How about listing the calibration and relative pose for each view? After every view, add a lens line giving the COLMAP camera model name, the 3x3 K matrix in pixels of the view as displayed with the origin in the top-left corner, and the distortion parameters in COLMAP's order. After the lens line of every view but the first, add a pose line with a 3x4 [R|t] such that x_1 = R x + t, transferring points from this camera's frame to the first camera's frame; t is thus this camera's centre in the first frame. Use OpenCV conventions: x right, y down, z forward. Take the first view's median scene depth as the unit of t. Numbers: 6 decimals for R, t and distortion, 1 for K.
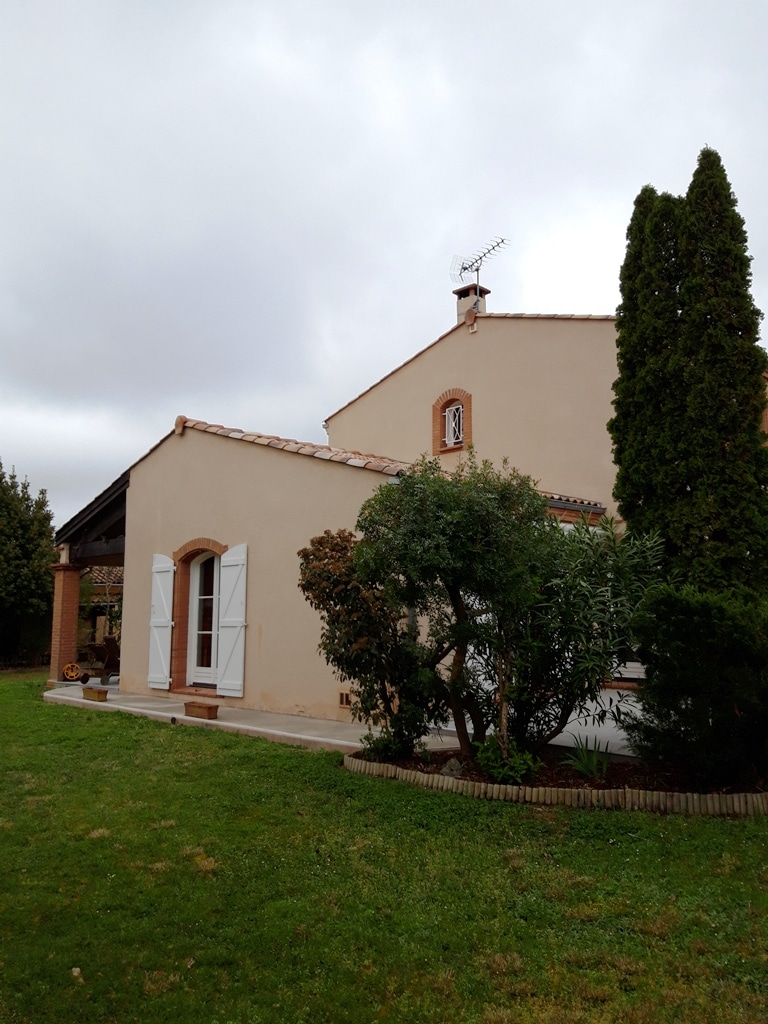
lens RADIAL K [[790.3, 0, 377.8], [0, 790.3, 510.1], [0, 0, 1]] dist [0.075951, -0.140367]
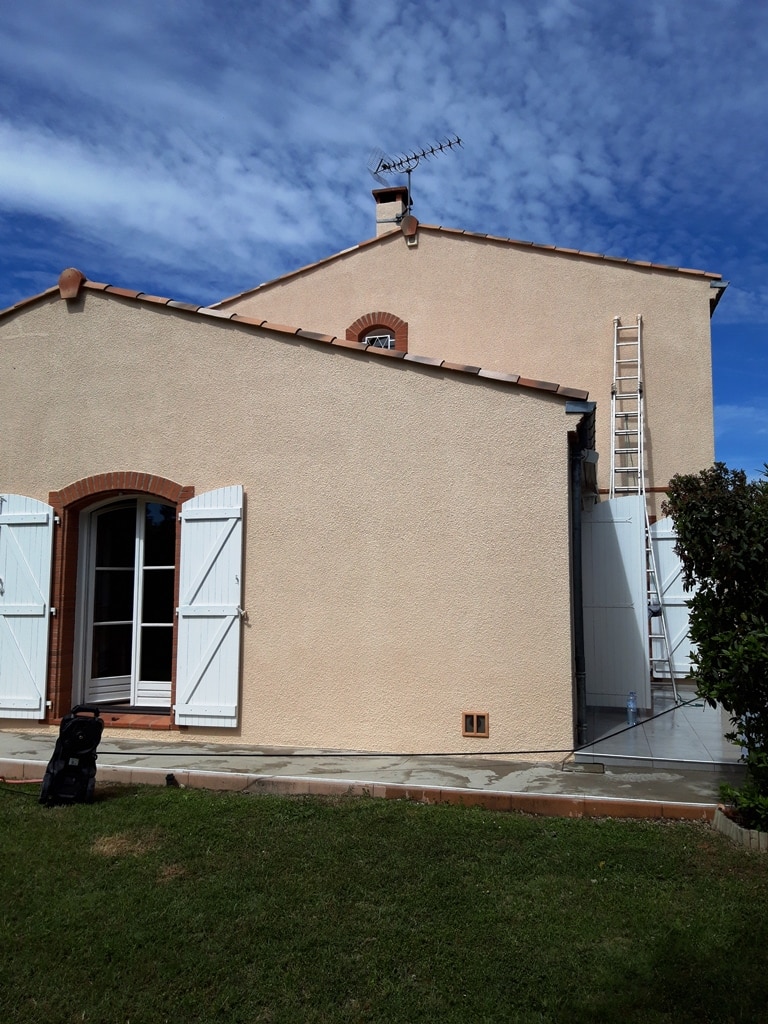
lens RADIAL K [[782.4, 0, 384.0], [0, 782.4, 512.0], [0, 0, 1]] dist [0.065044, -0.125586]
pose [[0.861520, 0.051822, 0.505072, -0.346459], [-0.070290, 0.997372, 0.017562, 0.040146], [-0.502834, -0.050631, 0.862899, 0.359778]]
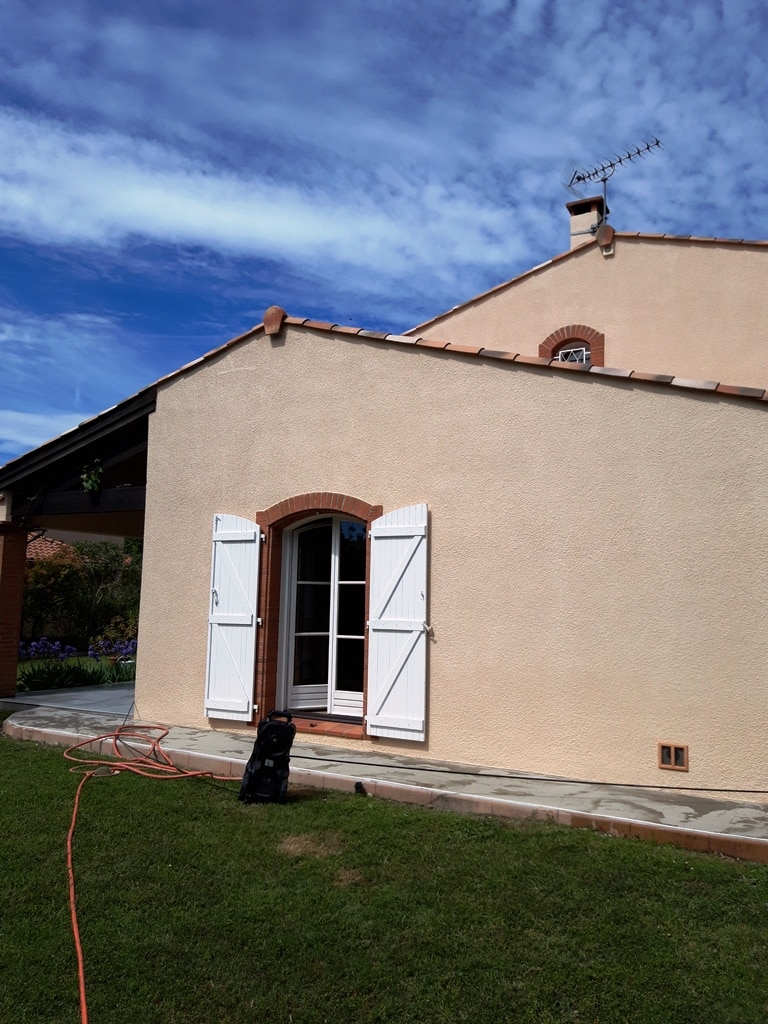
lens RADIAL K [[779.6, 0, 385.9], [0, 779.6, 509.6], [0, 0, 1]] dist [0.073447, -0.118401]
pose [[0.961904, 0.056675, 0.267449, -0.334241], [-0.061399, 0.998070, 0.009324, 0.038984], [-0.266405, -0.025390, 0.963527, 0.352137]]
